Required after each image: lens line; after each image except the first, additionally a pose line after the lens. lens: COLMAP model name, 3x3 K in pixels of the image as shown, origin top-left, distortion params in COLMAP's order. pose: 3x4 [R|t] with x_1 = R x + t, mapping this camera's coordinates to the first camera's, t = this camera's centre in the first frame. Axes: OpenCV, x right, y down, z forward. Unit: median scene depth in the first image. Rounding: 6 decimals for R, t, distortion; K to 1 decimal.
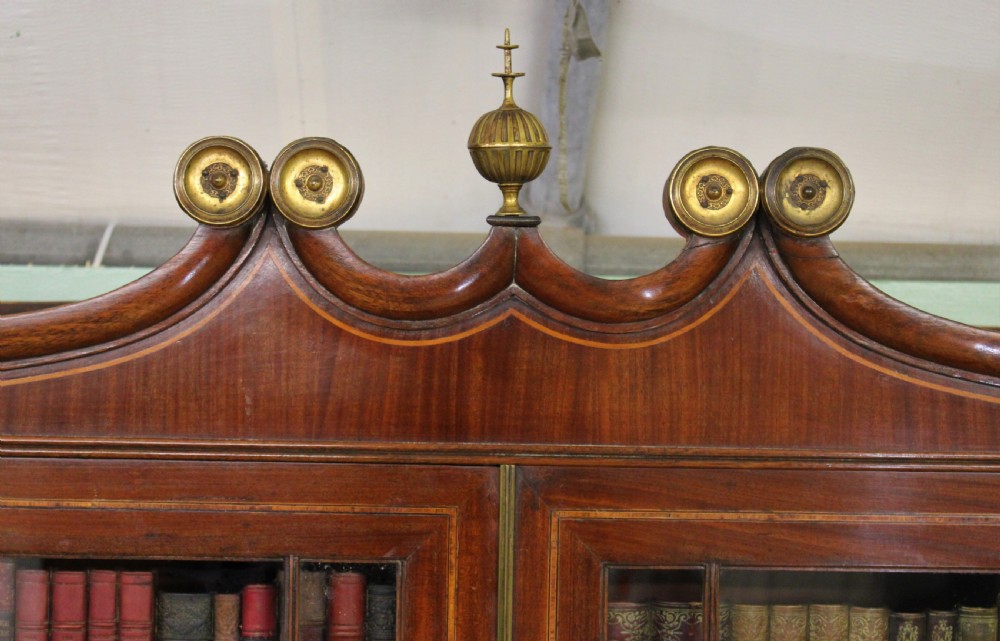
lens RADIAL K [[2190.3, 0, 477.7], [0, 2190.3, 319.4], [0, 0, 1]] dist [0.060997, 0.184506]
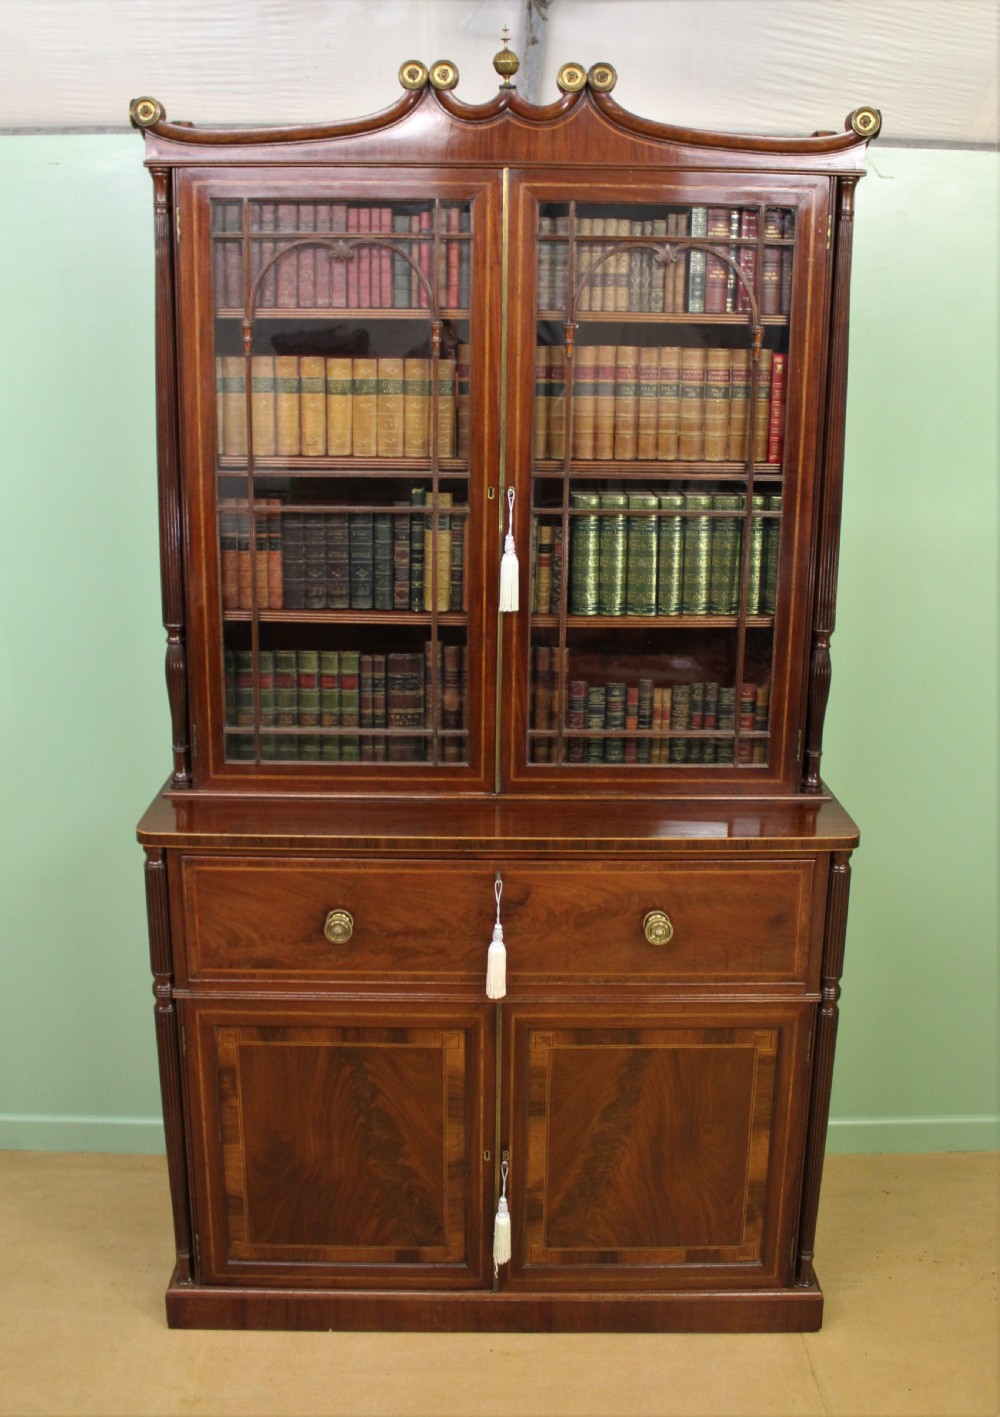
lens RADIAL K [[1424.8, 0, 489.3], [0, 1424.8, 642.7], [0, 0, 1]] dist [-0.177993, 0.167060]
pose [[0.999931, -0.004636, -0.010800, 0.007912], [0.006706, 0.979711, 0.200303, 0.328256], [0.009652, -0.200361, 0.979675, -1.076194]]
